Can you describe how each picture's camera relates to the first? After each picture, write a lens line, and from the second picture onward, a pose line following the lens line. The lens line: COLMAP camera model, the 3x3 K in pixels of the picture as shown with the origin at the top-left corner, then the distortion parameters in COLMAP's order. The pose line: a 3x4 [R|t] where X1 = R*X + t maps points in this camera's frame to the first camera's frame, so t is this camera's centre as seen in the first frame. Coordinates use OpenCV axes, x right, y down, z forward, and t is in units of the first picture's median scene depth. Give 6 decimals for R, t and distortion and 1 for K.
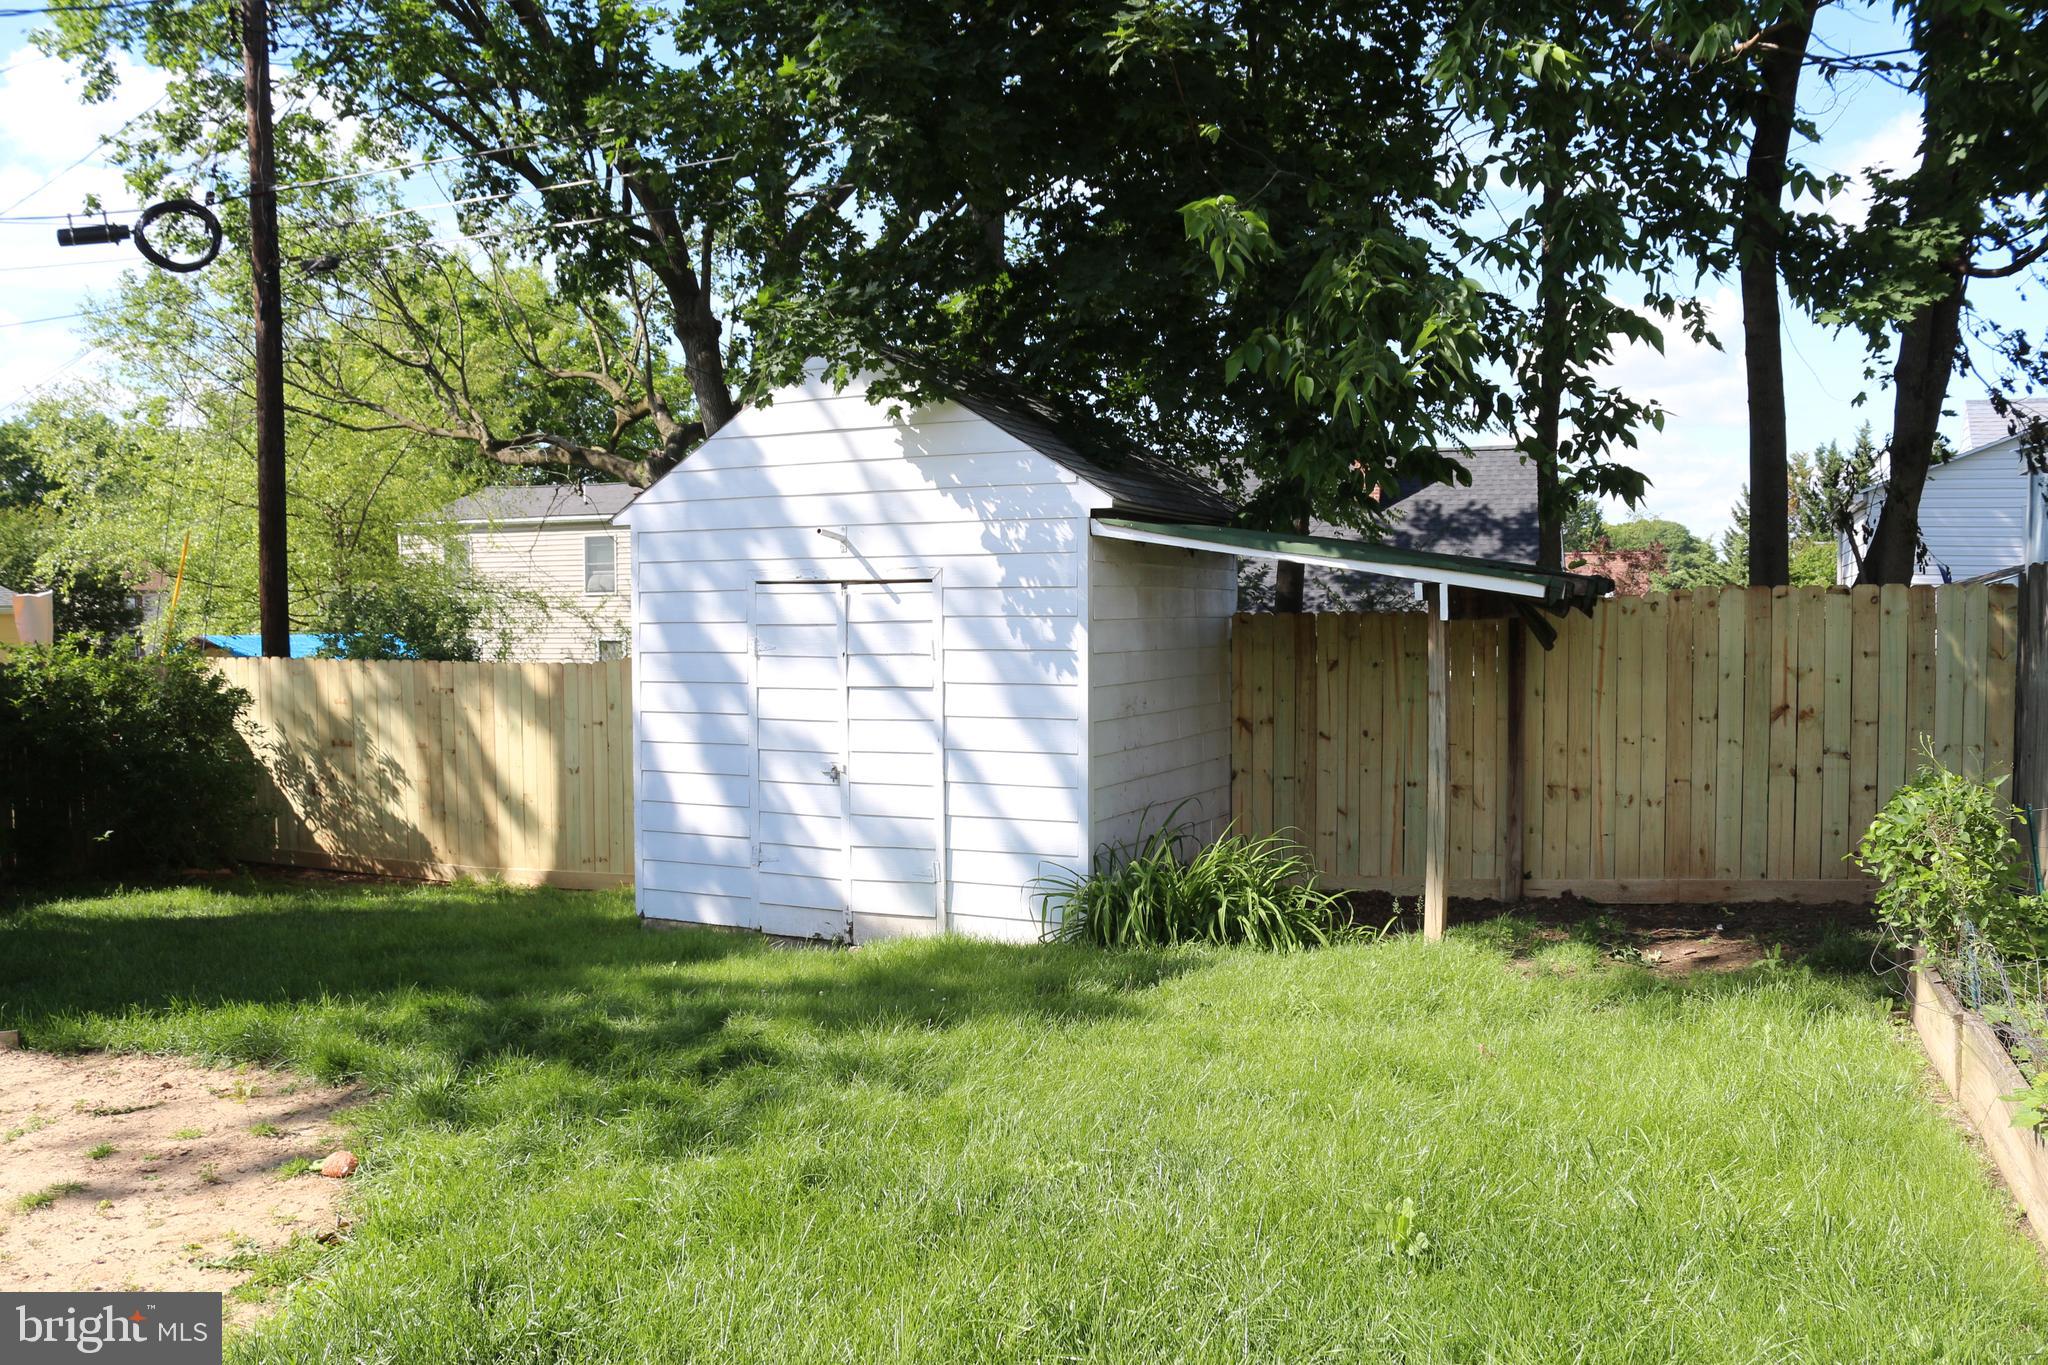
lens RADIAL K [[1676.4, 0, 1024.0], [0, 1676.4, 682.5], [0, 0, 1]] dist [-0.167107, 0.148855]
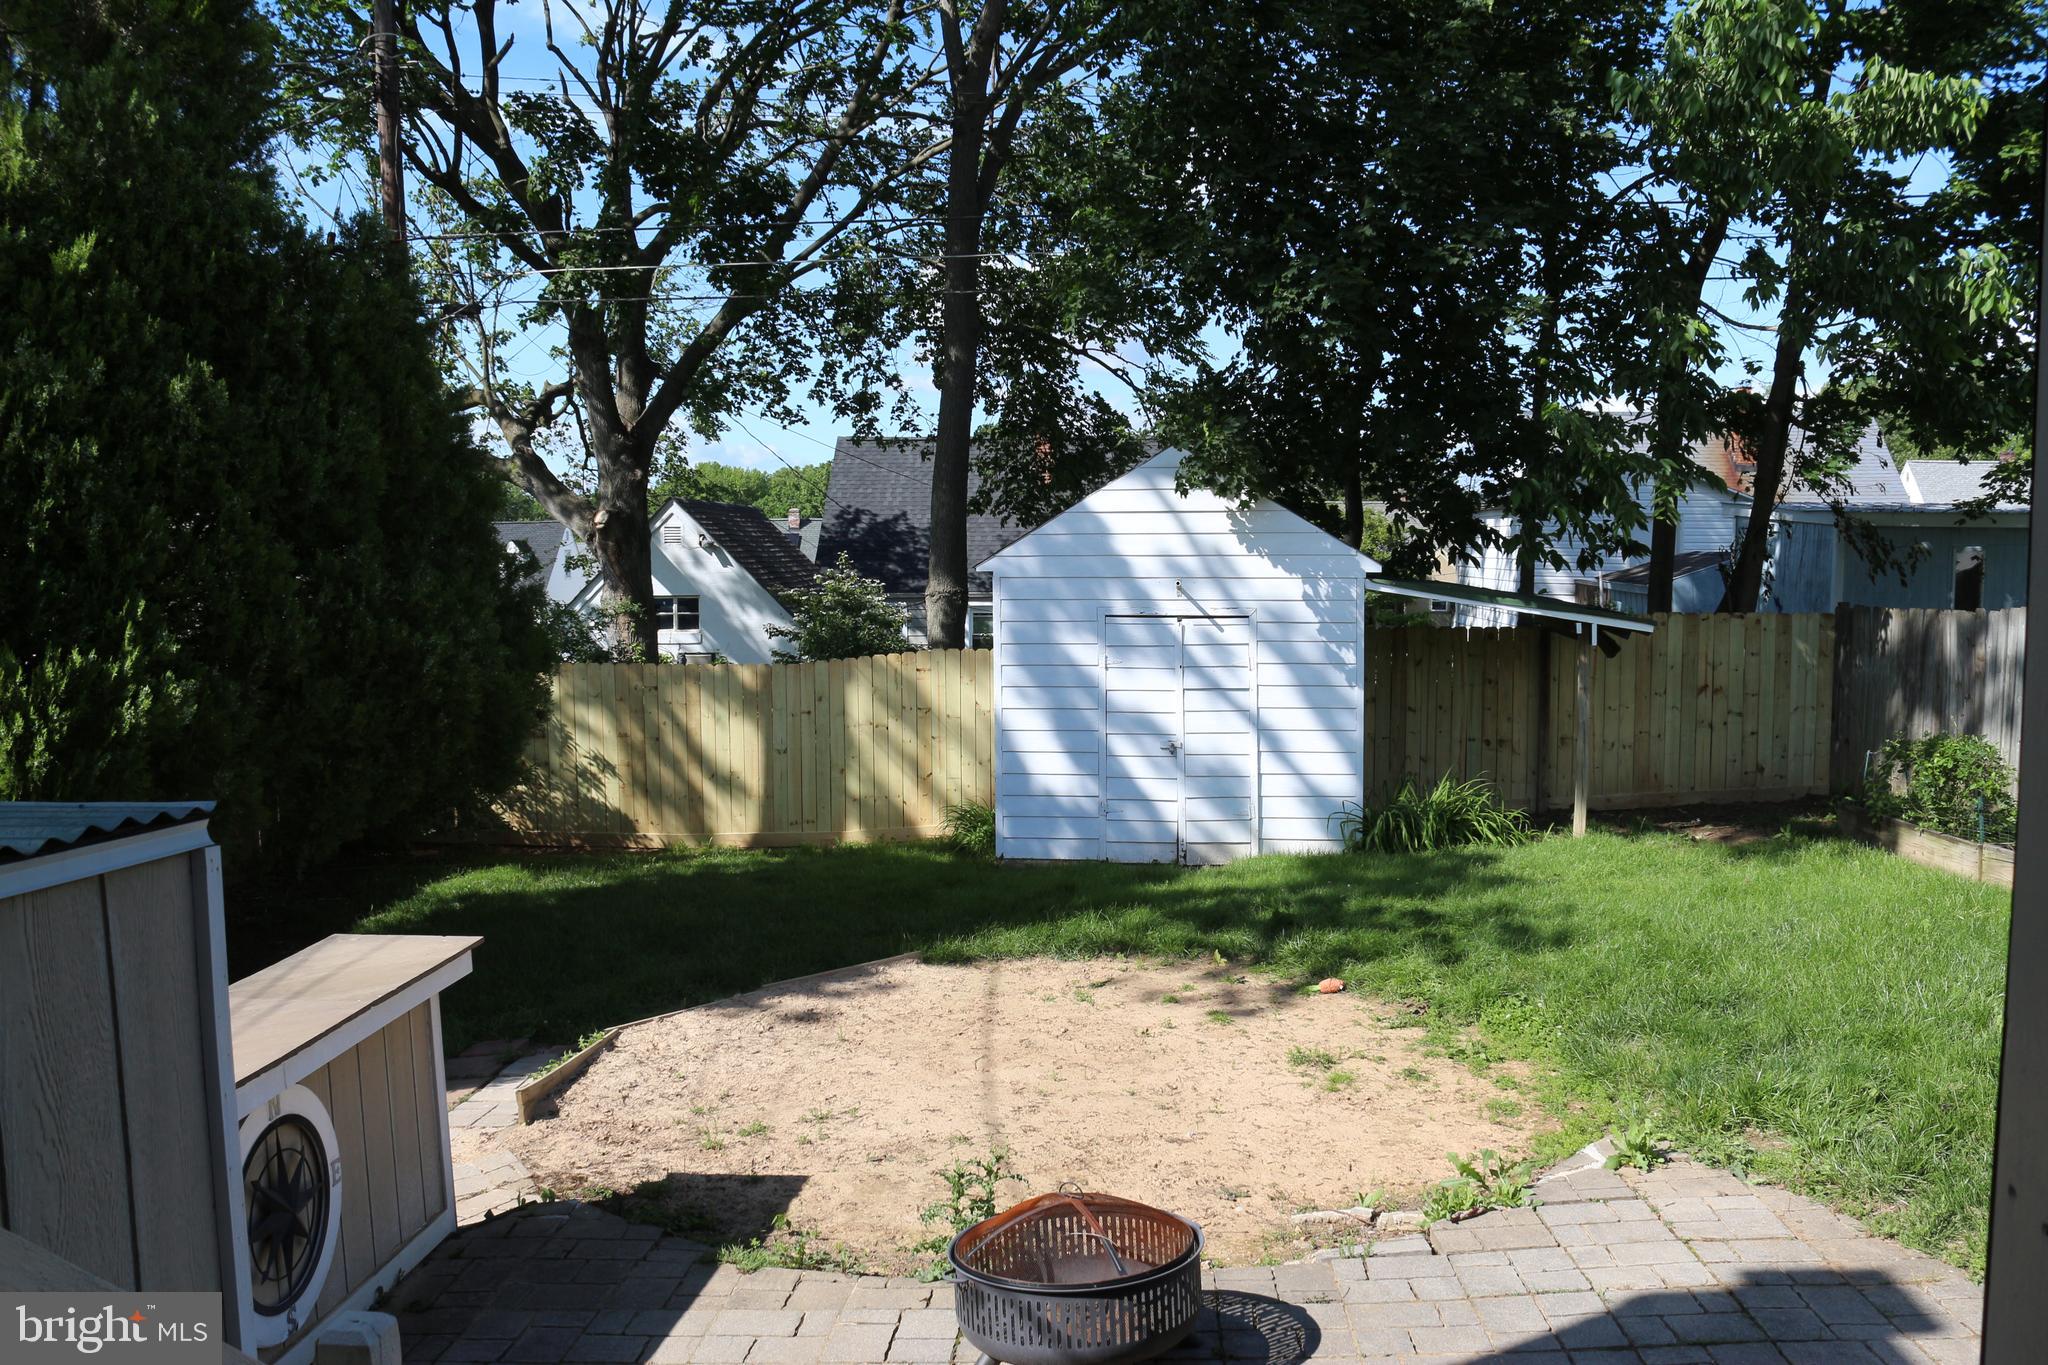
lens RADIAL K [[1686.4, 0, 1024.0], [0, 1686.4, 682.5], [0, 0, 1]] dist [-0.159078, 0.077568]
pose [[0.944172, -0.026784, 0.328363, -0.700424], [0.014759, 0.999128, 0.039057, -0.061074], [-0.329123, -0.032030, 0.943744, -0.328509]]
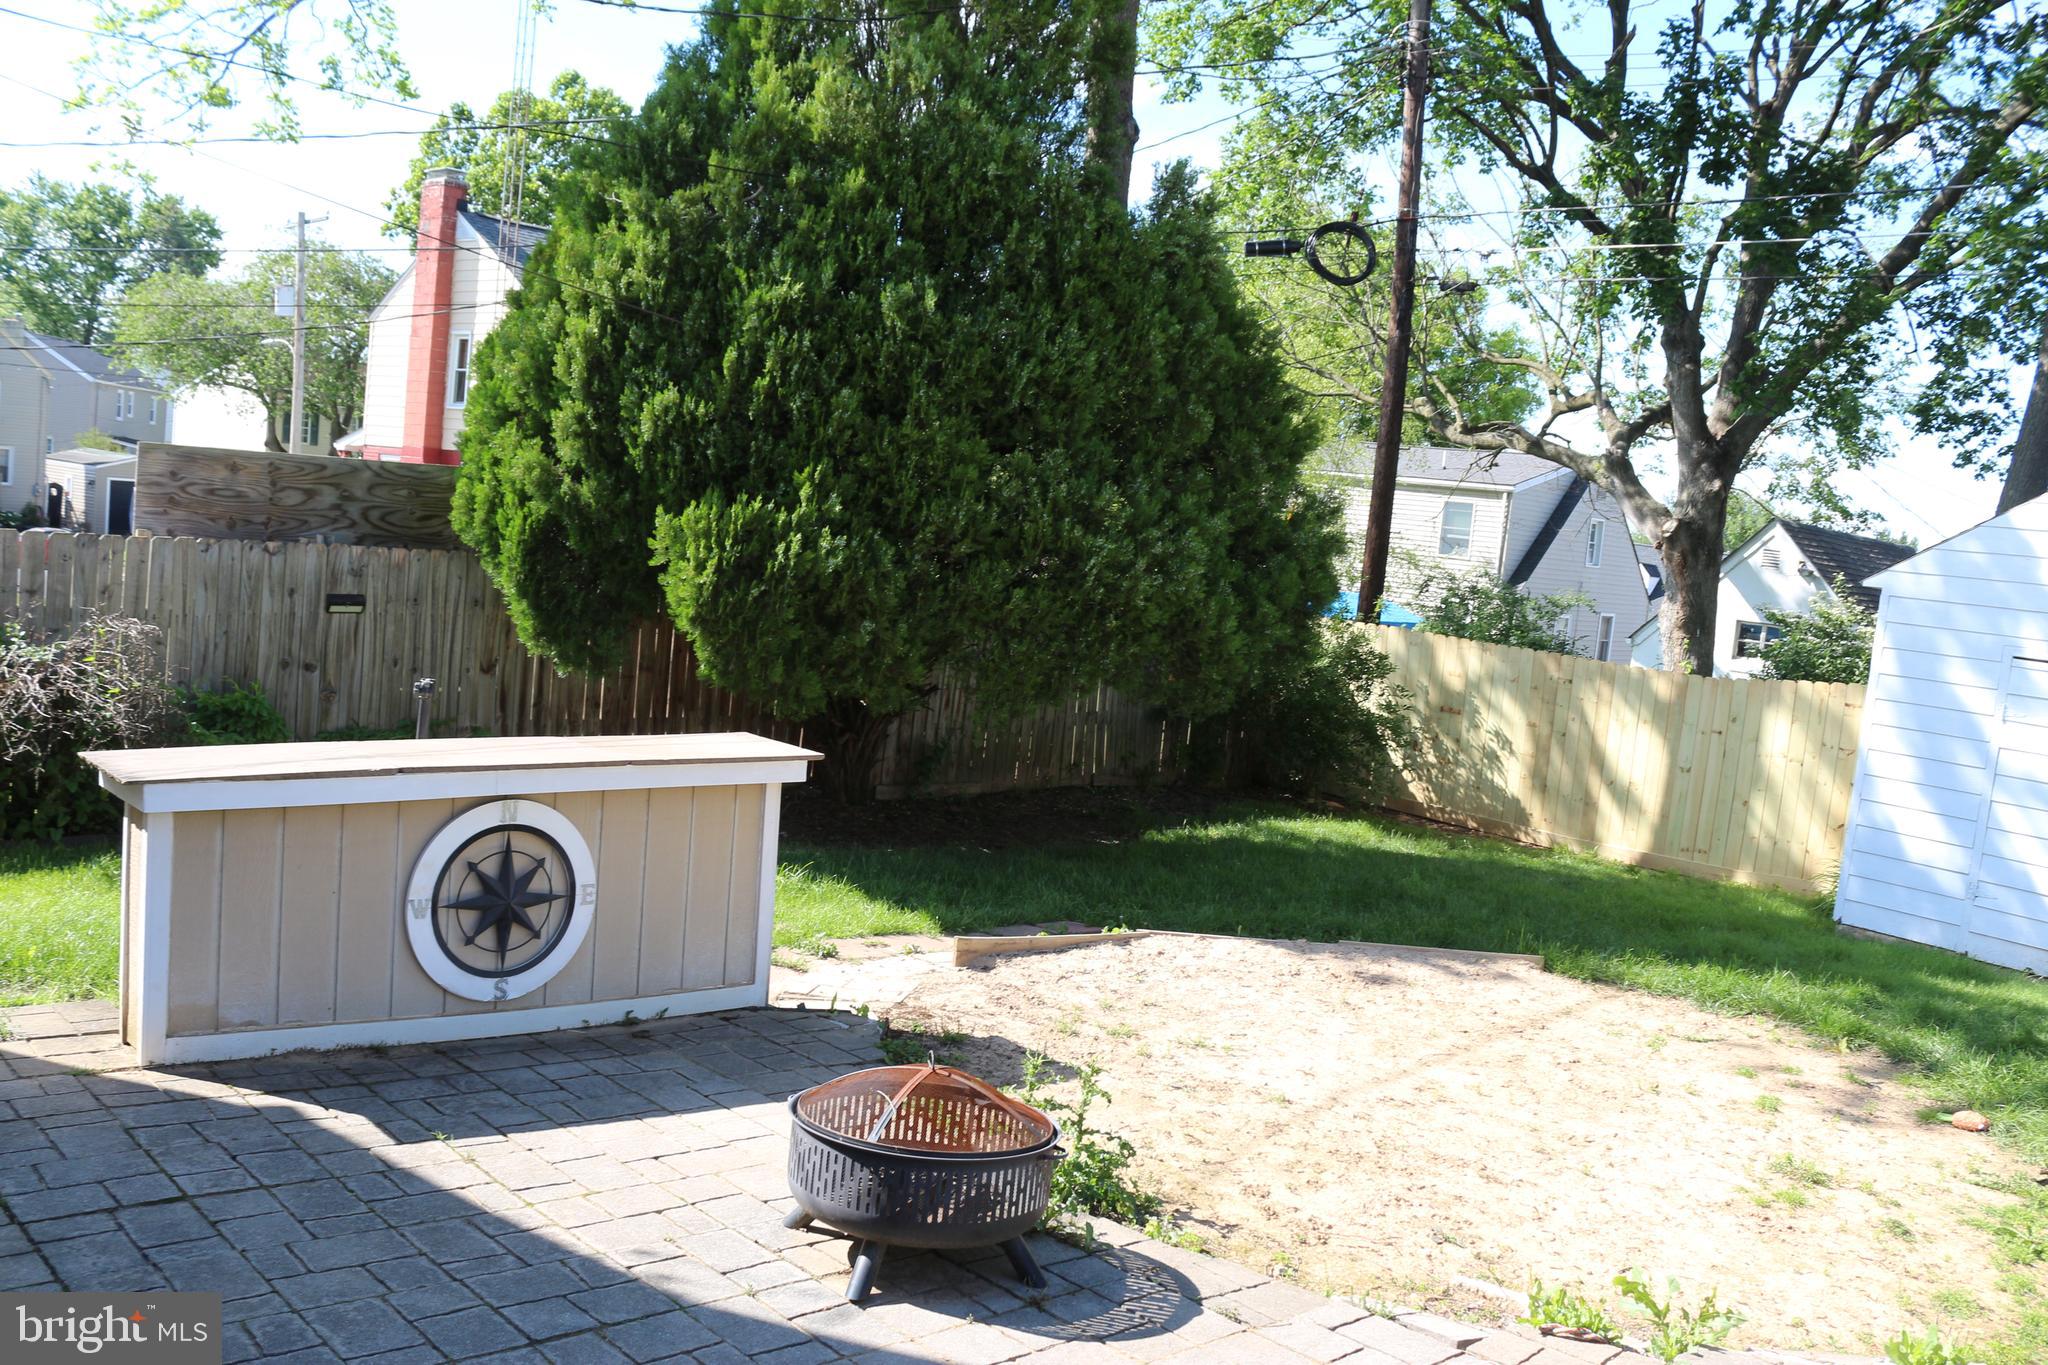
lens RADIAL K [[1676.4, 0, 1024.0], [0, 1676.4, 682.5], [0, 0, 1]] dist [-0.167107, 0.148855]
pose [[0.910794, 0.137877, -0.389159, -0.350903], [-0.123025, 0.990404, 0.062967, -0.028279], [0.394107, -0.009474, 0.919016, -0.286139]]
